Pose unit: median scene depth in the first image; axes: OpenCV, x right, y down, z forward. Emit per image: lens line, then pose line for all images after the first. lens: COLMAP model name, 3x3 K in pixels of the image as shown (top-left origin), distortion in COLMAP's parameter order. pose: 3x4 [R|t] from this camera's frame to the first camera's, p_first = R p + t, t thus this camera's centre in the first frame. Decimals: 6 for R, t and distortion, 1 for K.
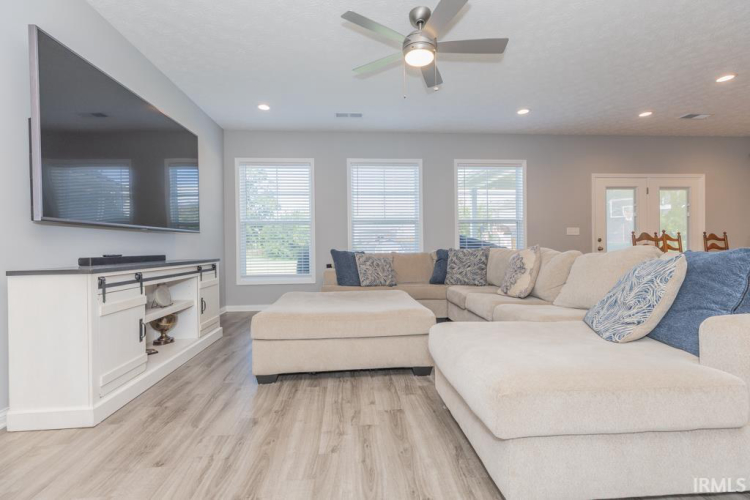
lens RADIAL K [[341.0, 0, 374.1], [0, 341.0, 251.2], [0, 0, 1]] dist [0.001945, -0.000554]
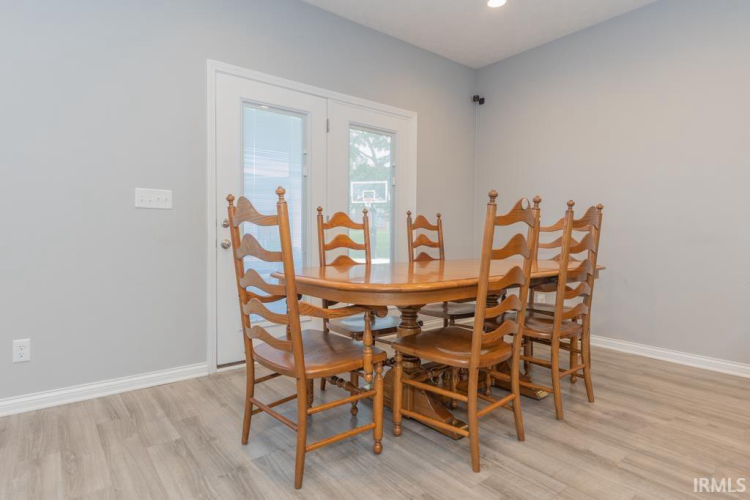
lens RADIAL K [[402.4, 0, 374.2], [0, 402.4, 248.3], [0, 0, 1]] dist [0.002576, 0.000138]
pose [[0.817460, -0.005003, 0.575964, 0.525907], [-0.006477, 0.999819, 0.017877, -0.012025], [-0.575949, -0.018345, 0.817280, 0.491312]]
